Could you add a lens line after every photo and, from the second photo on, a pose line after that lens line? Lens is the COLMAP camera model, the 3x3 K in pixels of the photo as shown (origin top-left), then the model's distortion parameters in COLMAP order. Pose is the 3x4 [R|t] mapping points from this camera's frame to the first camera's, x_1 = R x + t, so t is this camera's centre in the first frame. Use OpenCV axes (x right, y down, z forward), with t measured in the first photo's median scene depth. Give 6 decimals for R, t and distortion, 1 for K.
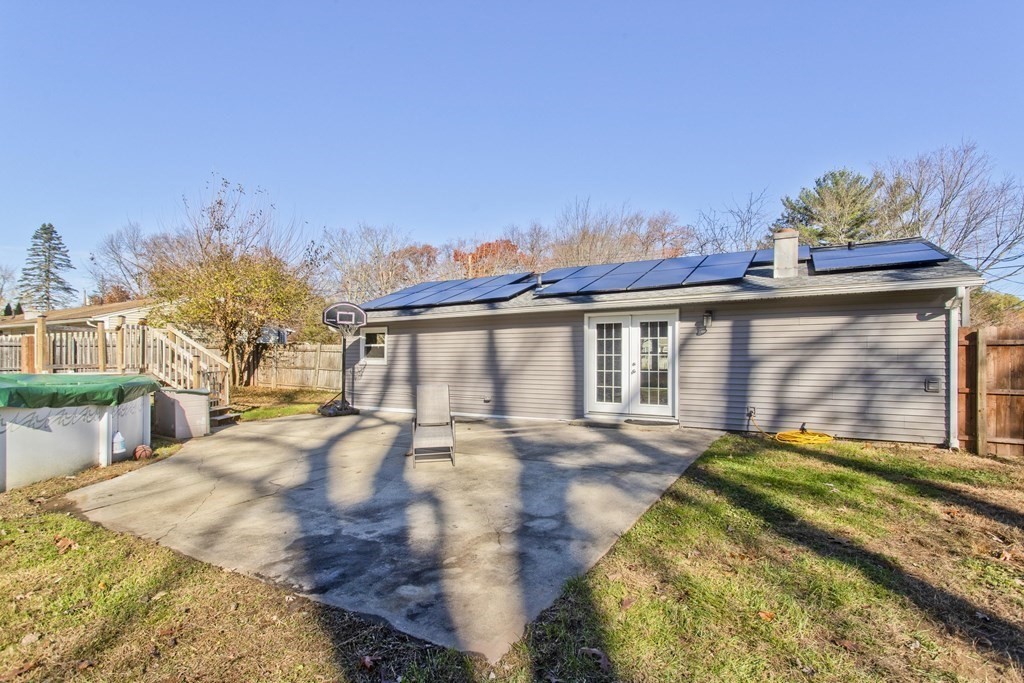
lens RADIAL K [[506.5, 0, 510.8], [0, 506.5, 356.8], [0, 0, 1]] dist [0.001463, 0.000334]
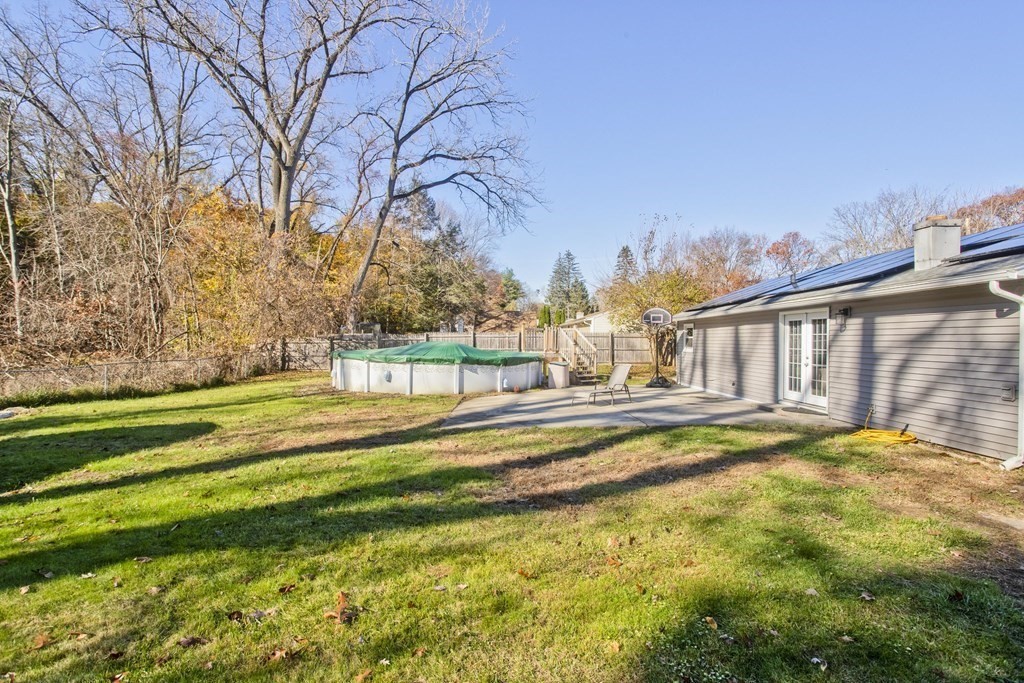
lens RADIAL K [[547.1, 0, 512.0], [0, 547.1, 341.5], [0, 0, 1]] dist [-0.000334, 0.000181]
pose [[0.518787, 0.009275, -0.854853, 1.008183], [-0.007778, 0.999951, 0.006129, -0.024268], [0.854868, 0.003470, 0.518834, -0.188903]]
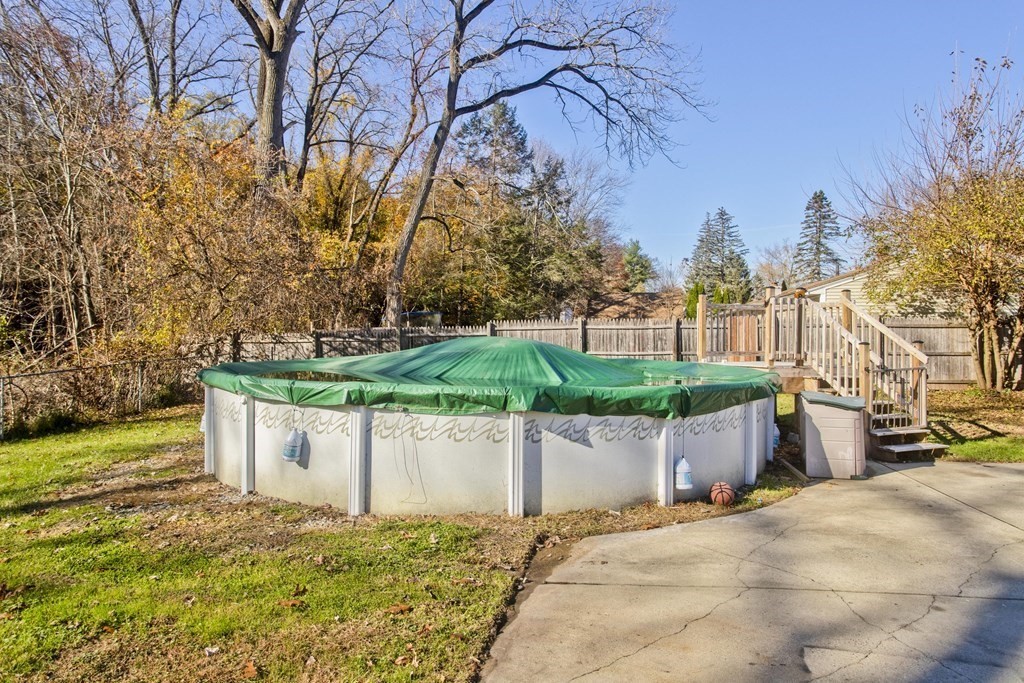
lens RADIAL K [[656.9, 0, 512.3], [0, 656.9, 331.6], [0, 0, 1]] dist [0.000631, -0.000370]
pose [[0.354186, -0.004683, -0.935163, -0.024073], [-0.001634, 0.999983, -0.005627, -0.011693], [0.935174, 0.003521, 0.354172, 0.355976]]
